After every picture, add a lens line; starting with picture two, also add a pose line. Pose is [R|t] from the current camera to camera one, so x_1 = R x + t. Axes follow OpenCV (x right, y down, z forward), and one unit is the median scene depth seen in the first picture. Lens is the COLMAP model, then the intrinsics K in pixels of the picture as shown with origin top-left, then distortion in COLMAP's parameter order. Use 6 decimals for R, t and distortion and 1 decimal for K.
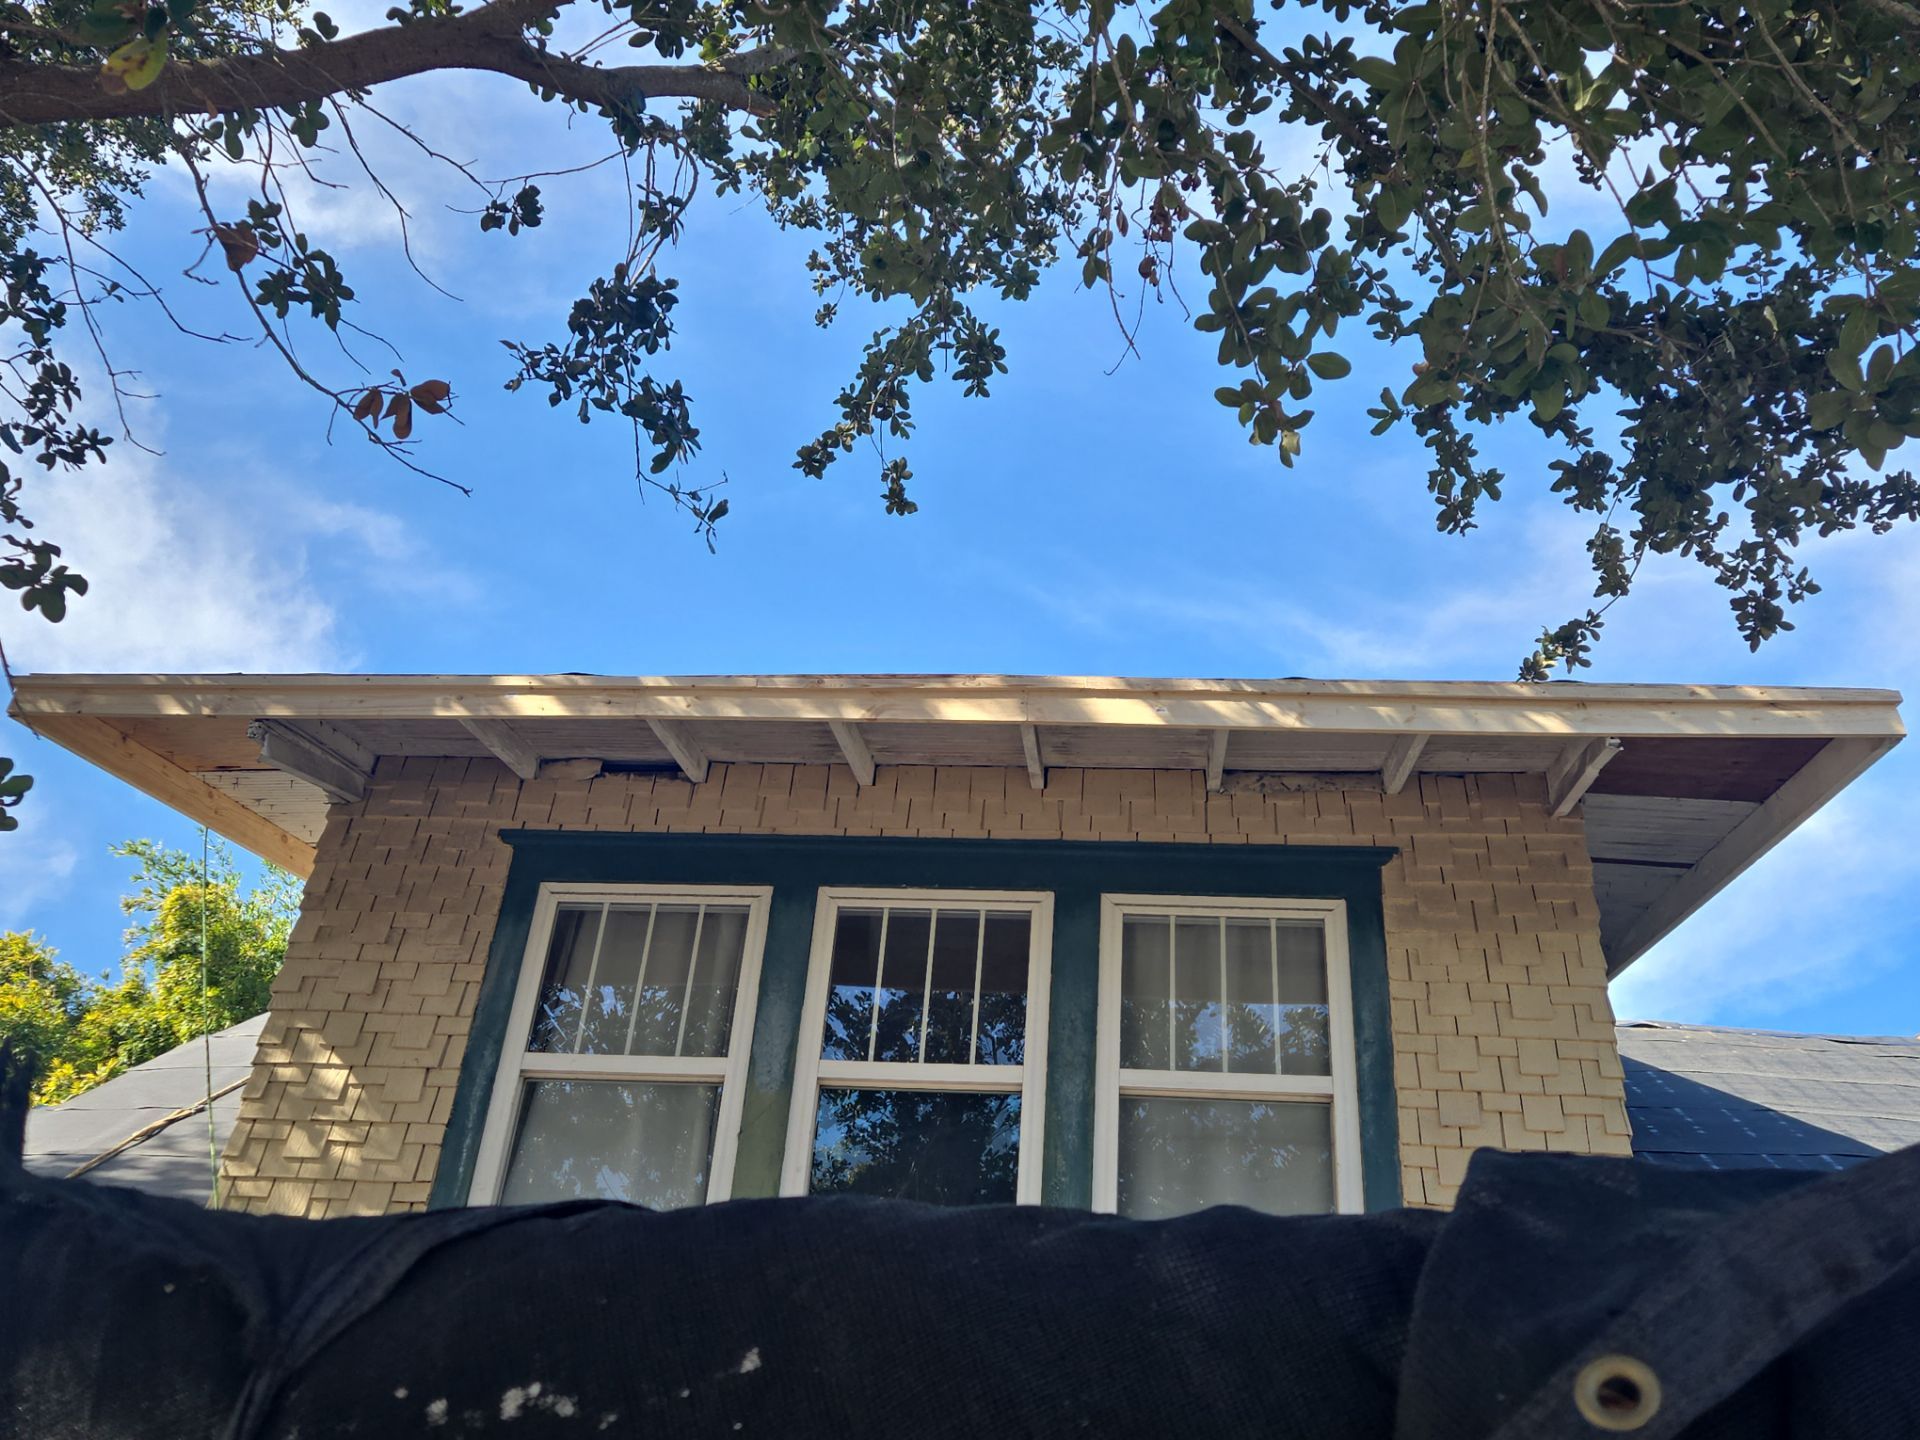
lens RADIAL K [[1953.7, 0, 834.9], [0, 1953.7, 751.9], [0, 0, 1]] dist [0.104425, -0.023795]
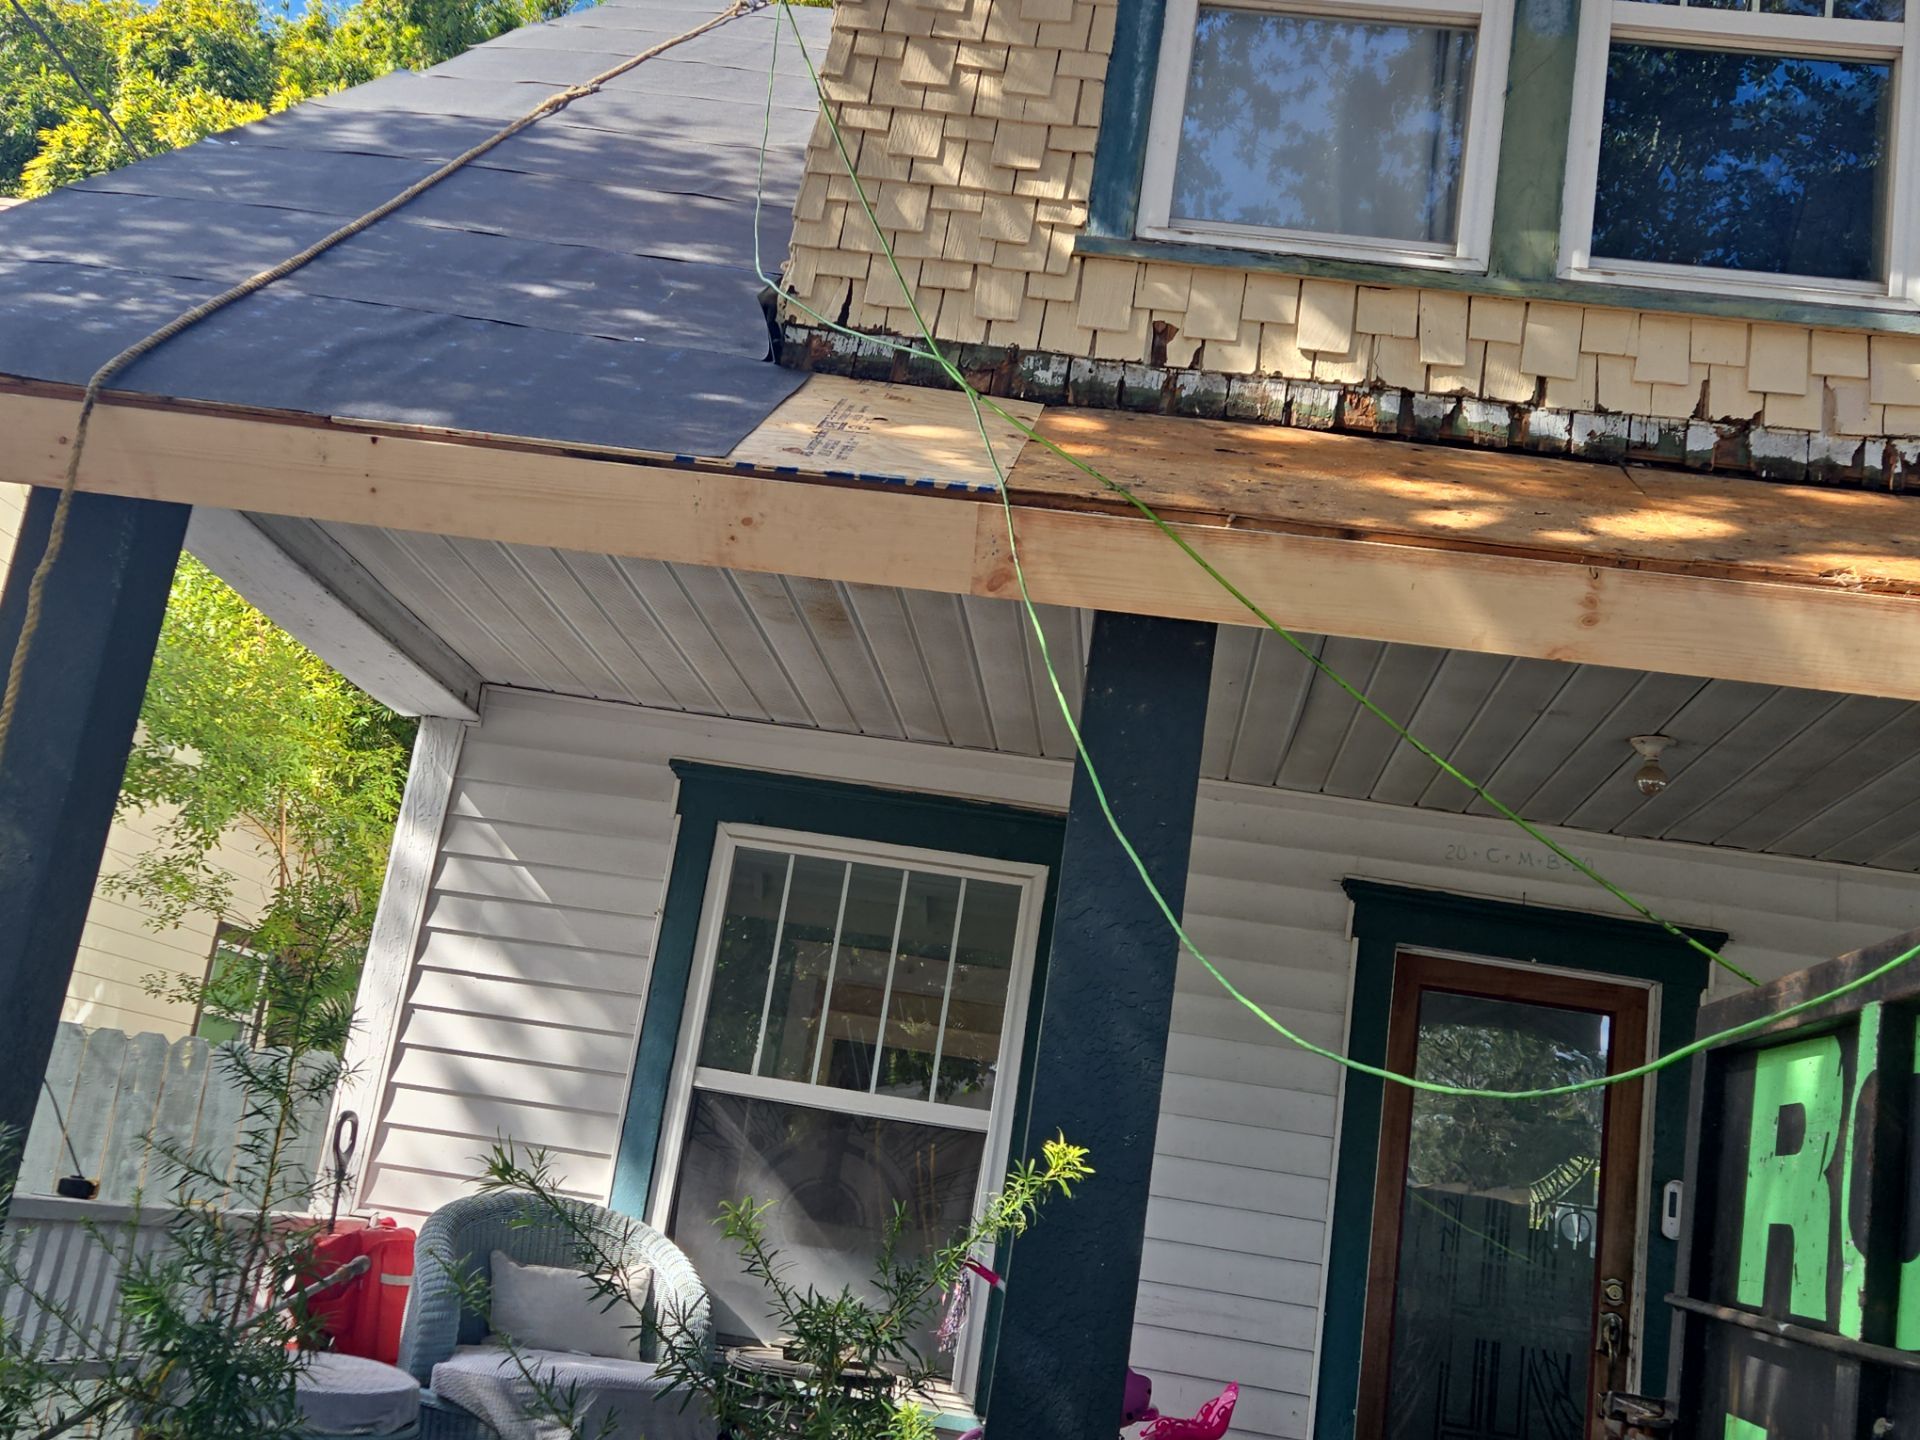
lens RADIAL K [[2019.6, 0, 956.9], [0, 2019.6, 767.2], [0, 0, 1]] dist [0.102465, -0.113312]
pose [[0.996949, 0.076879, -0.013490, -0.283700], [-0.064015, 0.904225, 0.422230, 0.137226], [0.044658, -0.420079, 0.906388, 0.210518]]
